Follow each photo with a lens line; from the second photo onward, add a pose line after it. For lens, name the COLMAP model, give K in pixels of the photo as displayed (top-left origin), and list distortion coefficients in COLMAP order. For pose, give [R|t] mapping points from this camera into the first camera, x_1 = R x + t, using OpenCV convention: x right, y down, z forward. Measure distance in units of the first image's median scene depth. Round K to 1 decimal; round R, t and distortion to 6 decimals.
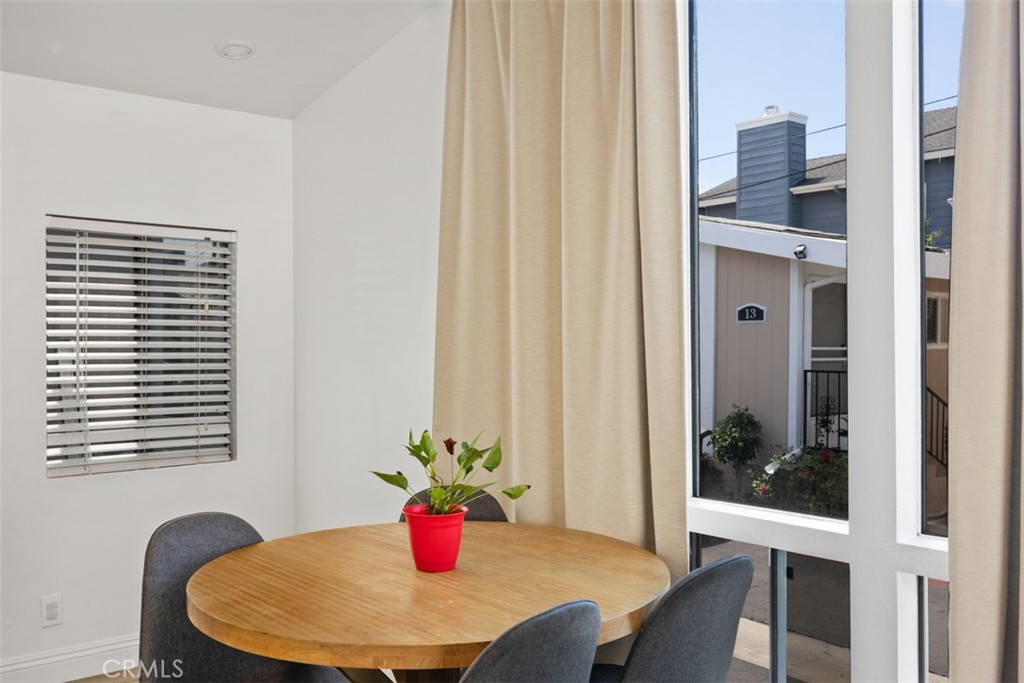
lens RADIAL K [[911.3, 0, 507.6], [0, 911.3, 344.5], [0, 0, 1]] dist [0.008052, 0.010687]
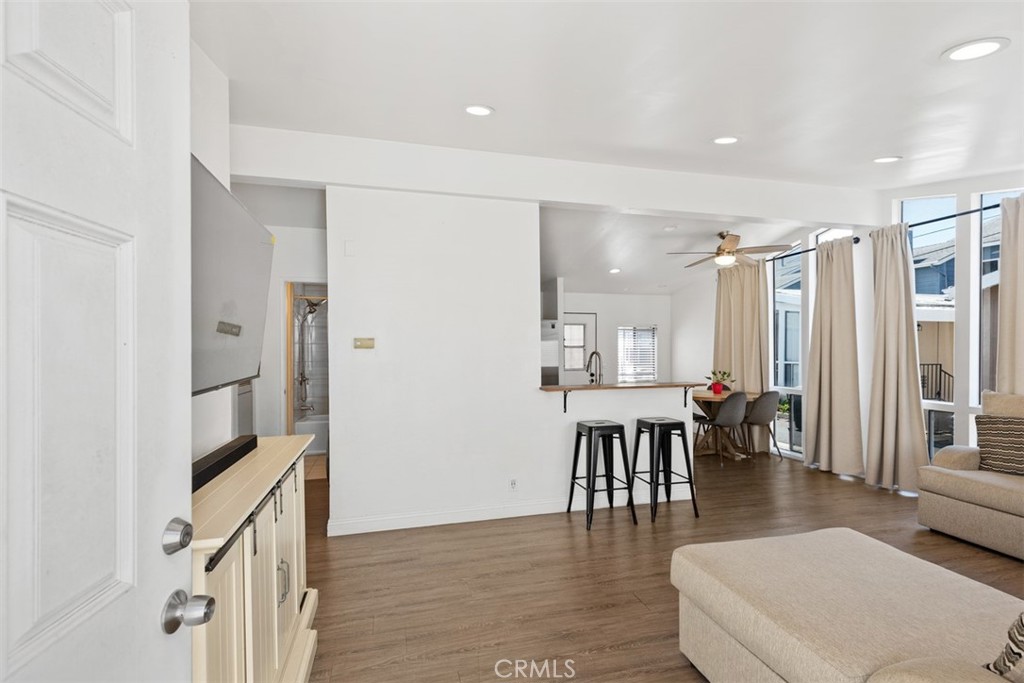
lens RADIAL K [[460.1, 0, 516.3], [0, 460.1, 350.2], [0, 0, 1]] dist [0.004460, 0.001009]
pose [[0.902747, -0.001458, -0.430170, 0.023368], [0.003424, 0.999987, 0.003795, -0.038614], [0.430158, -0.004899, 0.902740, -2.032470]]
